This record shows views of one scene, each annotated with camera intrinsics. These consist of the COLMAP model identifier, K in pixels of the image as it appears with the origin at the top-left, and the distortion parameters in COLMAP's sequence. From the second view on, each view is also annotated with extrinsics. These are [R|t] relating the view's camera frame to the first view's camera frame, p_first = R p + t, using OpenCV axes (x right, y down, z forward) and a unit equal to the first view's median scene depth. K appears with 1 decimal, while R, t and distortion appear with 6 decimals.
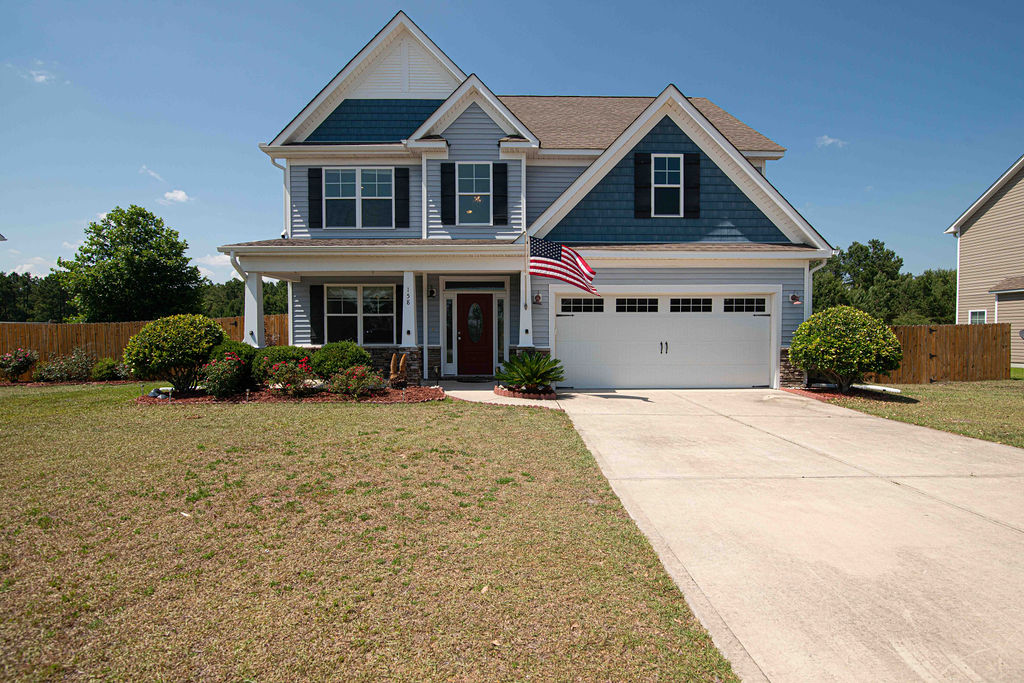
lens RADIAL K [[481.1, 0, 530.8], [0, 481.1, 341.2], [0, 0, 1]] dist [-0.005756, -0.000321]
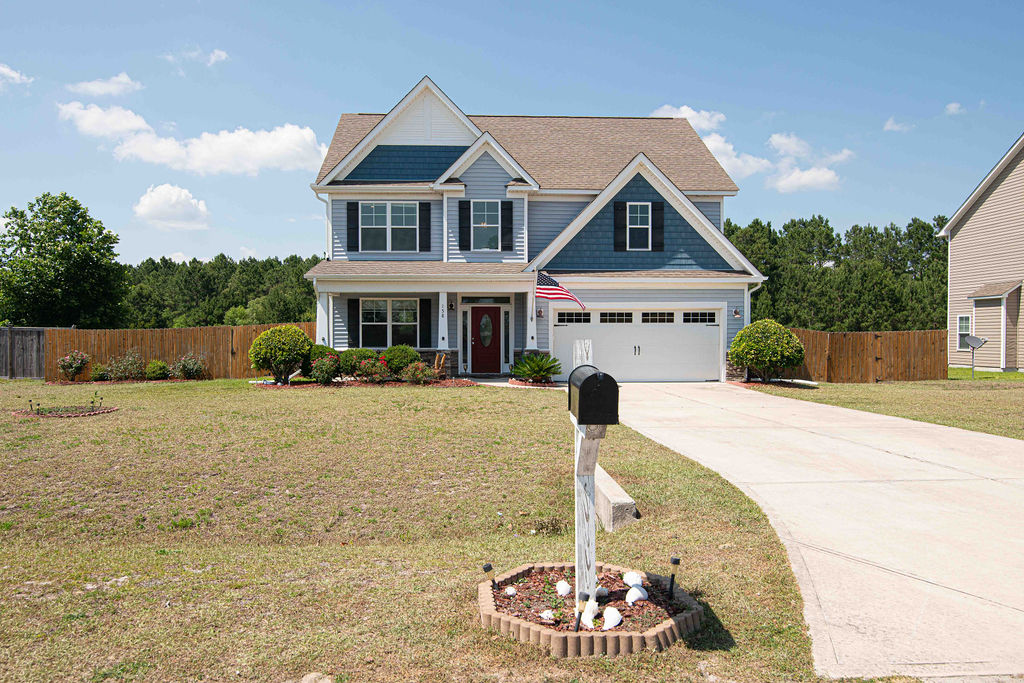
lens RADIAL K [[675.6, 0, 508.7], [0, 675.6, 343.0], [0, 0, 1]] dist [0.006424, 0.000597]
pose [[0.999585, 0.000613, 0.028817, -0.110491], [-0.000438, 0.999982, -0.006065, 0.004581], [-0.028821, 0.006050, 0.999566, -0.741436]]
